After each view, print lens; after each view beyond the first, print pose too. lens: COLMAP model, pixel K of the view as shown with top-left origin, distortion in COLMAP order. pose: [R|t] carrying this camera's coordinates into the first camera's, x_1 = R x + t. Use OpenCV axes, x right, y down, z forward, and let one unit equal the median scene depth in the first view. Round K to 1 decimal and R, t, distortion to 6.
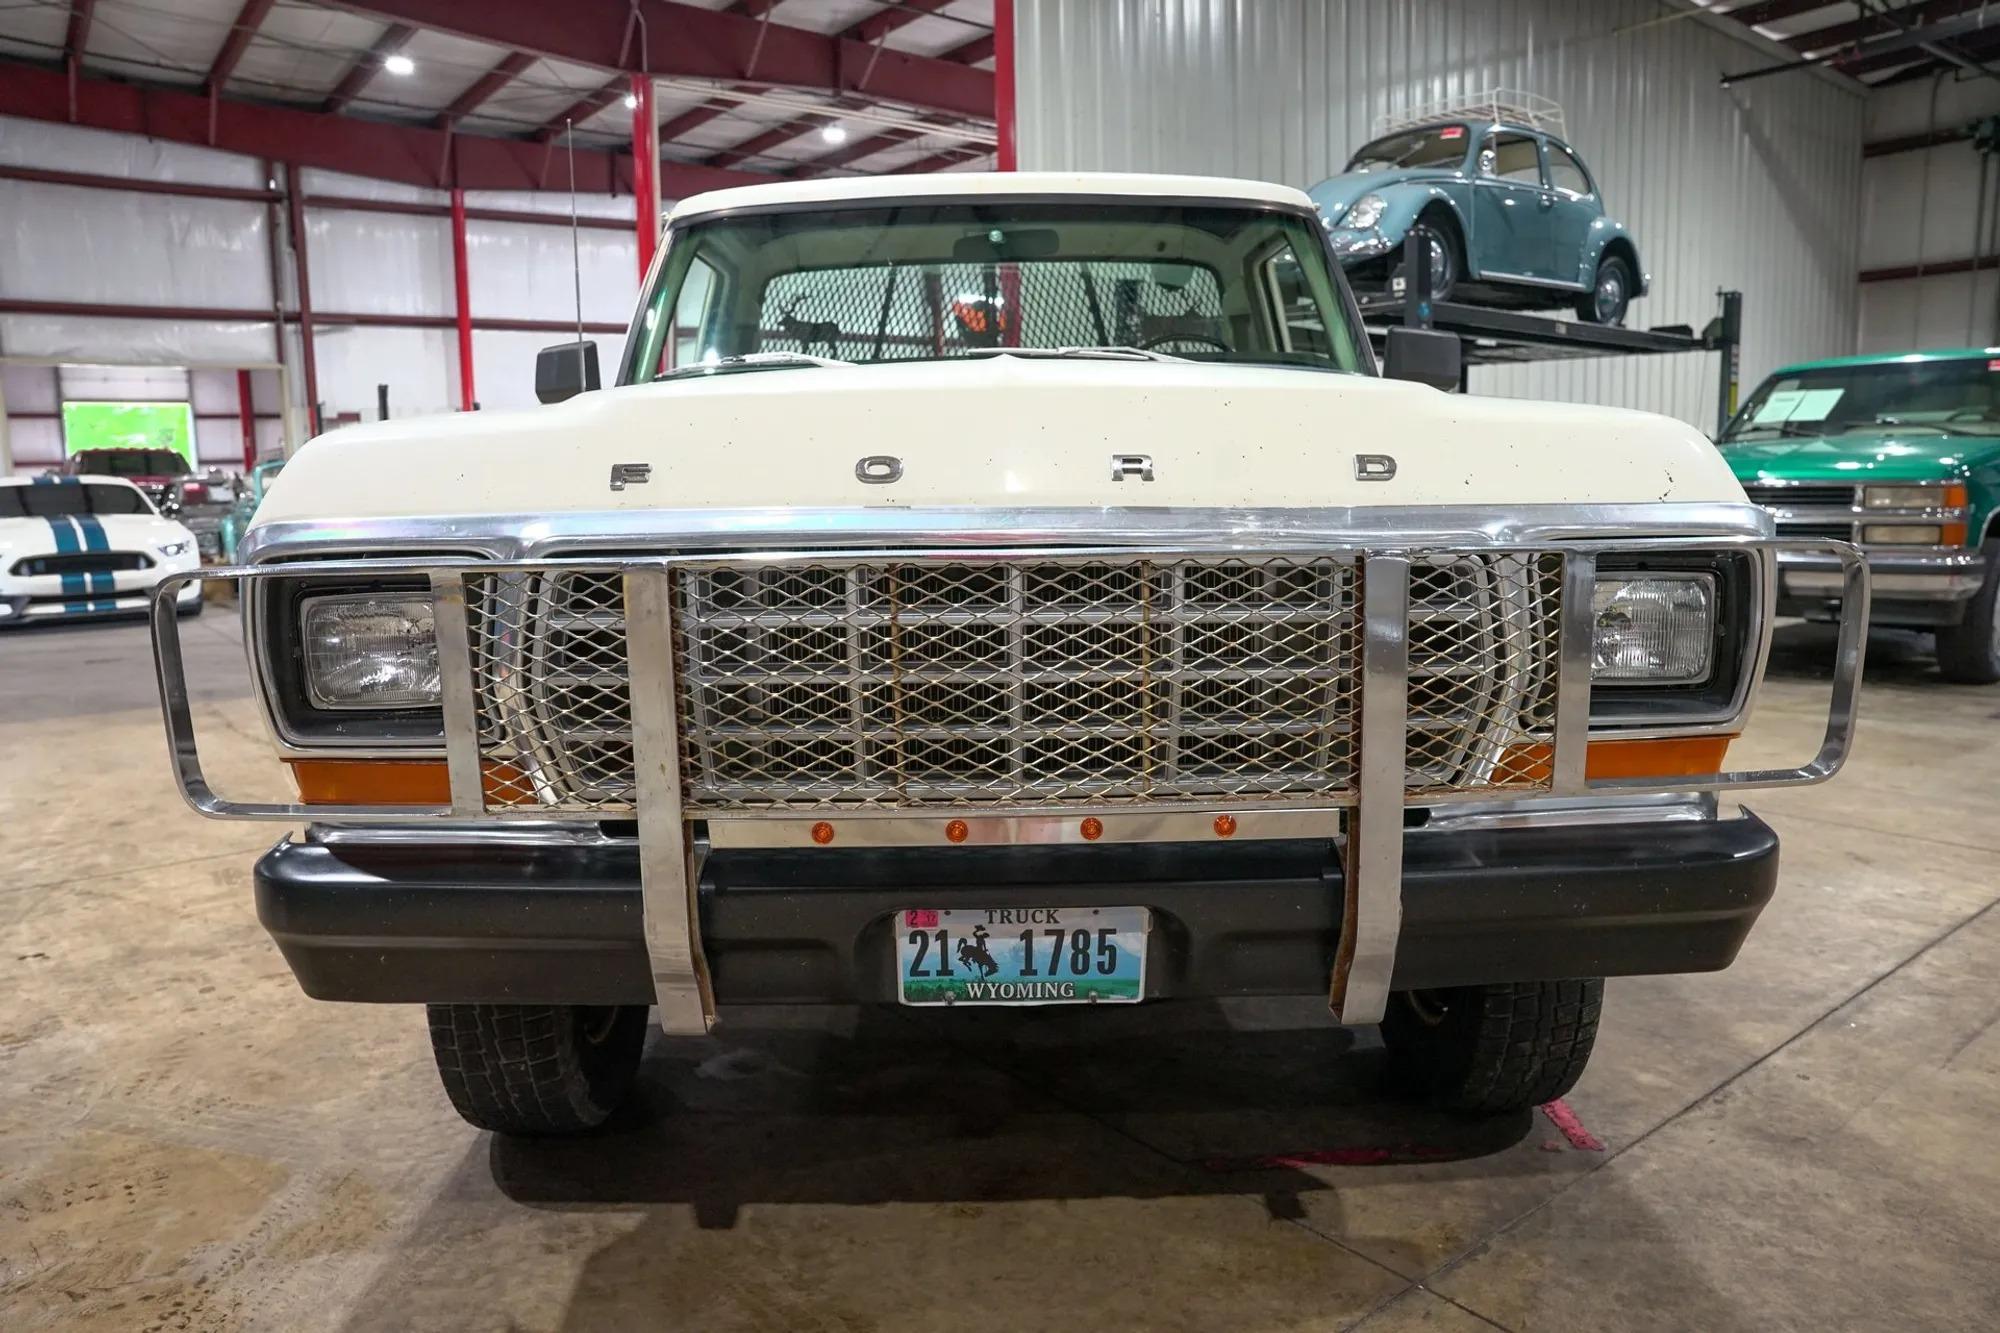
lens RADIAL K [[1377.5, 0, 1008.0], [0, 1377.5, 670.3], [0, 0, 1]] dist [-0.145245, 0.114218]
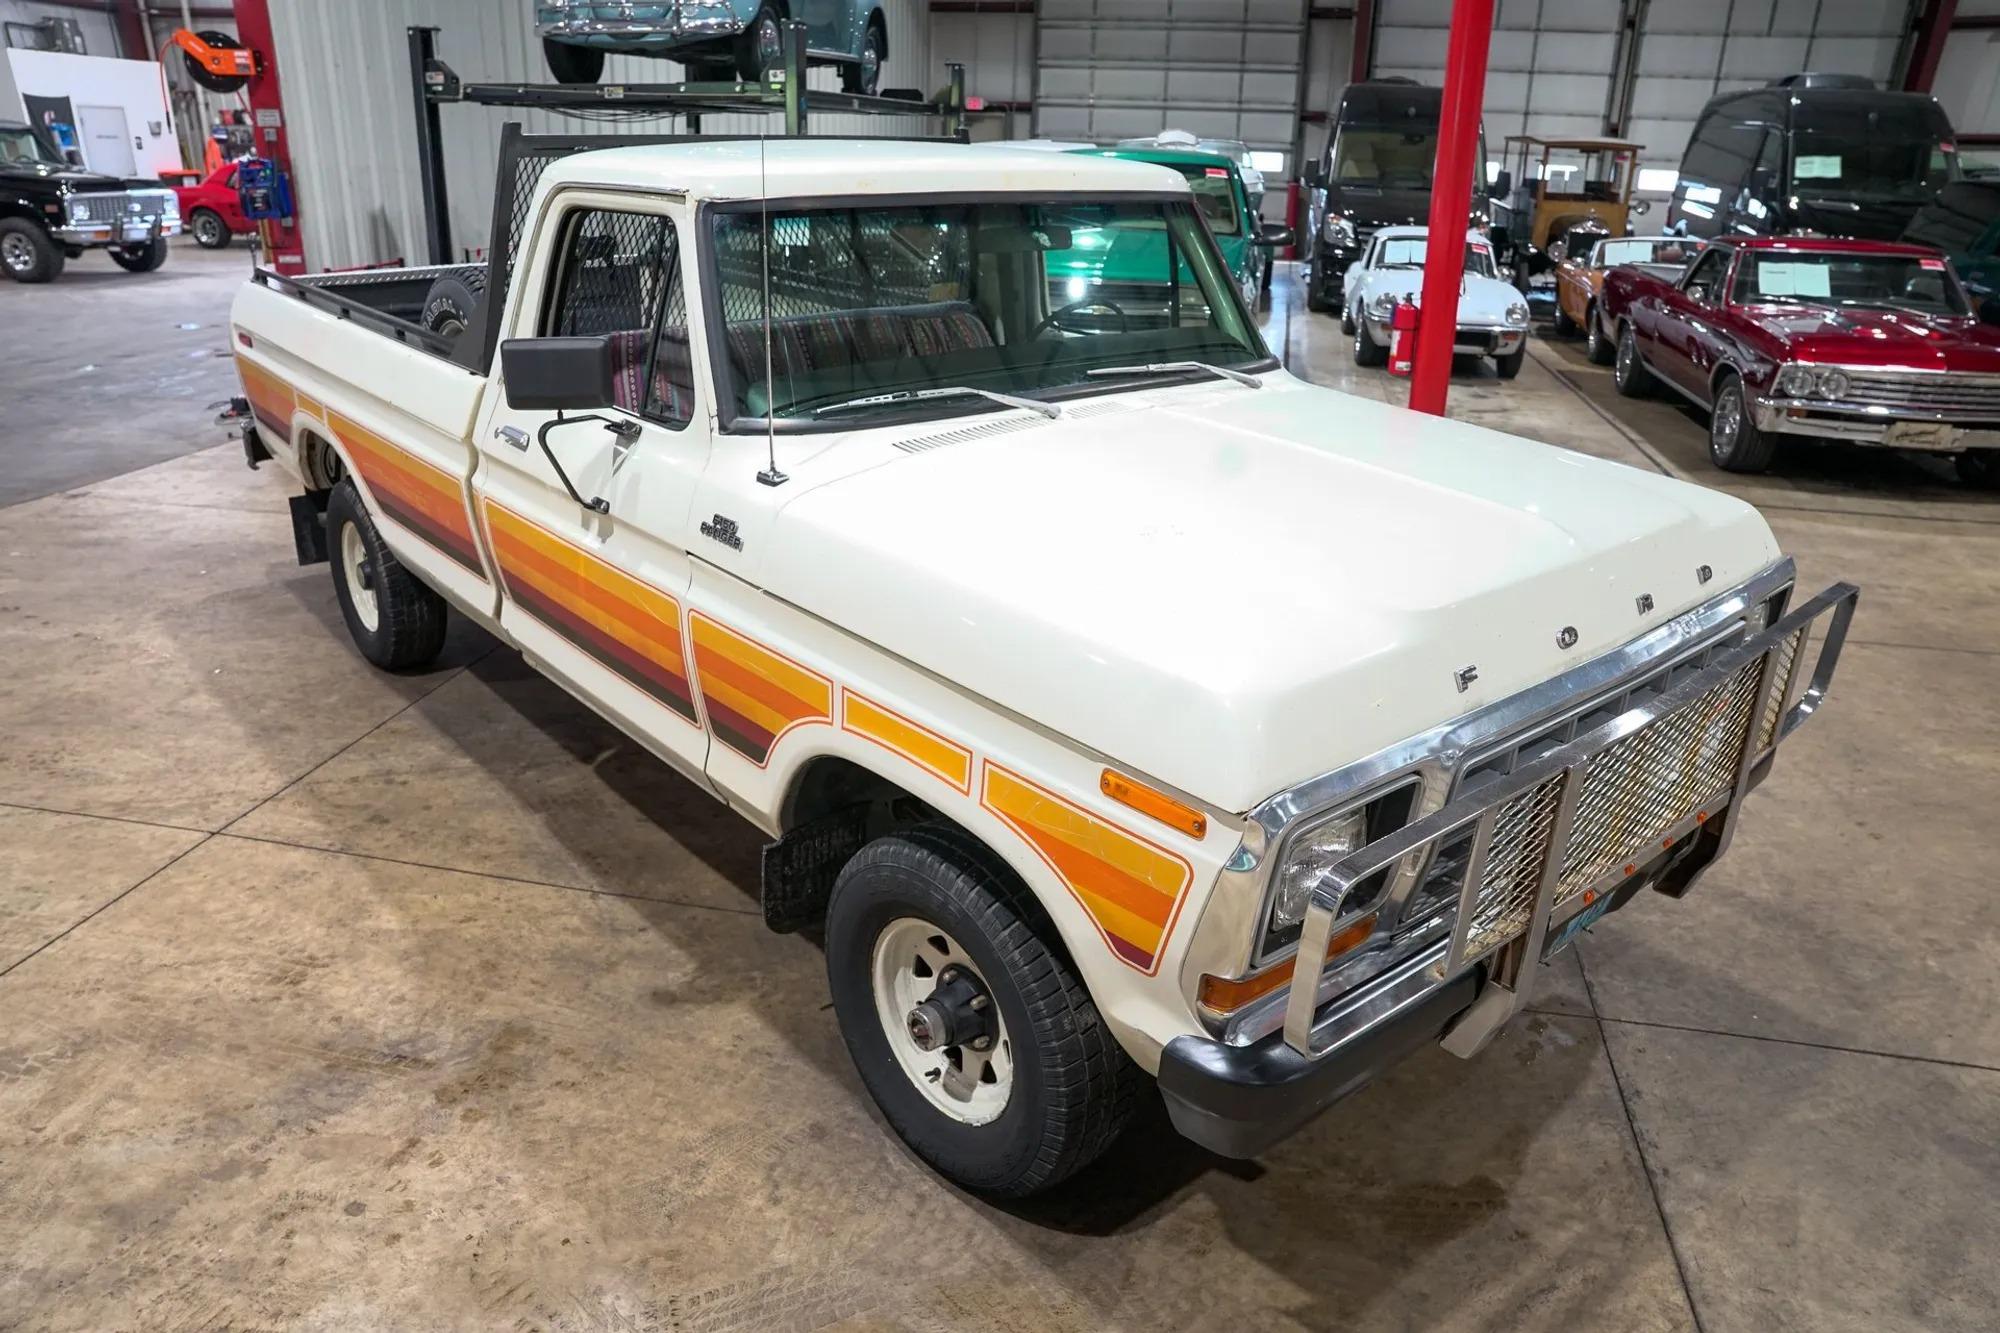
lens RADIAL K [[1377.5, 0, 1008.0], [0, 1377.5, 670.3], [0, 0, 1]] dist [-0.145245, 0.114218]
pose [[0.757993, -0.207491, 0.618381, -0.736611], [0.055724, 0.965188, 0.255553, -0.264377], [-0.649879, -0.159248, 0.743167, 0.185314]]
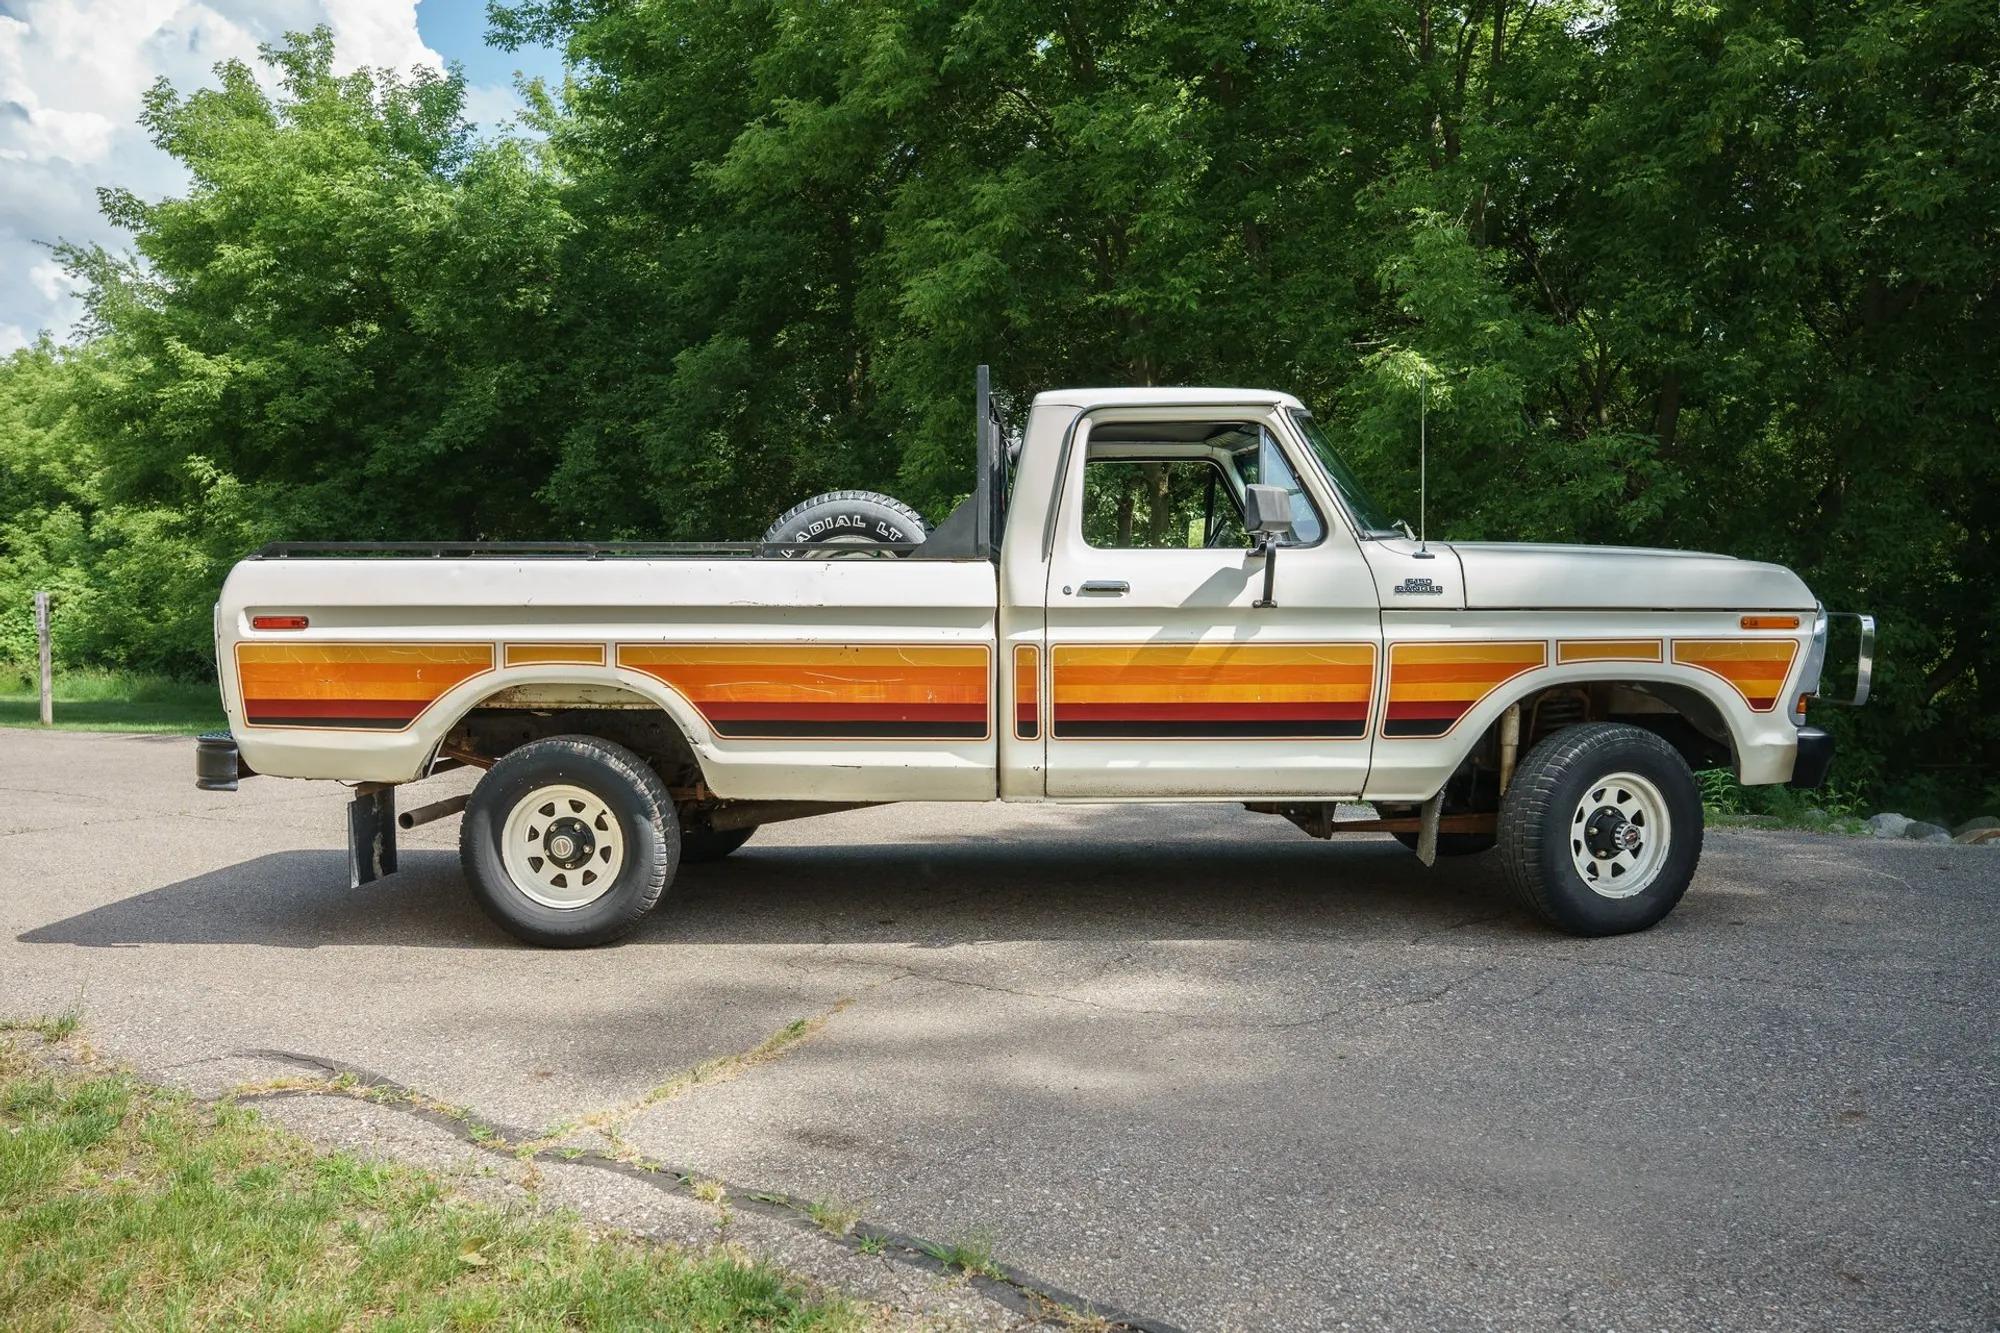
lens RADIAL K [[1452.7, 0, 1000.0], [0, 1452.7, 666.5], [0, 0, 1]] dist [-0.029582, 0.000290]
pose [[0.025942, -0.028000, 0.999271, -1.839794], [0.158581, 0.987065, 0.023542, -0.161834], [-0.987005, 0.157855, 0.030047, 1.351316]]
